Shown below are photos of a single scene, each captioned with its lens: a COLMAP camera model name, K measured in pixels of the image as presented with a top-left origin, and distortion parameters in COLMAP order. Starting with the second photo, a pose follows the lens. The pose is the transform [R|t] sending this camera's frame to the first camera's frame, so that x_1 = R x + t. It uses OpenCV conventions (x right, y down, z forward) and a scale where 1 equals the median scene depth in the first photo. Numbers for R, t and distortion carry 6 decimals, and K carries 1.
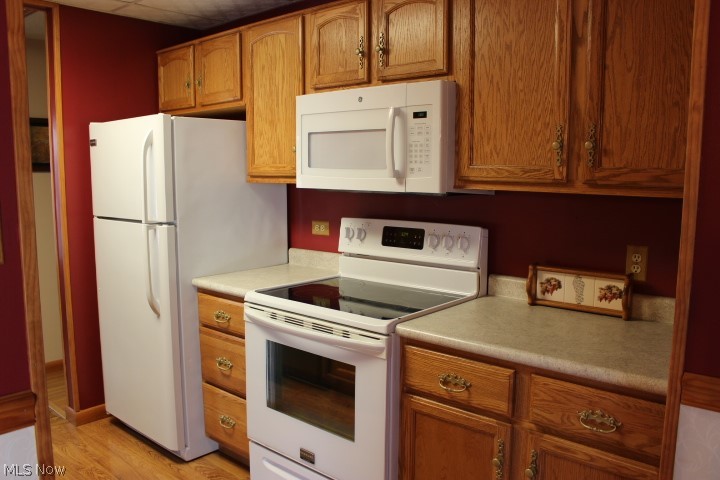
lens RADIAL K [[594.4, 0, 358.1], [0, 594.4, 238.8], [0, 0, 1]] dist [-0.066442, -0.002592]
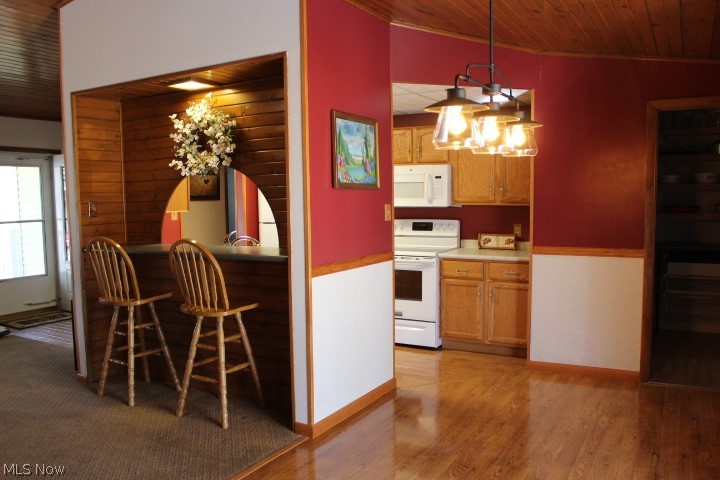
lens RADIAL K [[594.4, 0, 361.0], [0, 594.4, 242.4], [0, 0, 1]] dist [-0.066442, -0.002592]
pose [[0.977964, -0.038172, 0.205256, -0.786000], [0.043876, 0.998765, -0.023307, 0.127305], [-0.204113, 0.031799, 0.978431, -1.509509]]
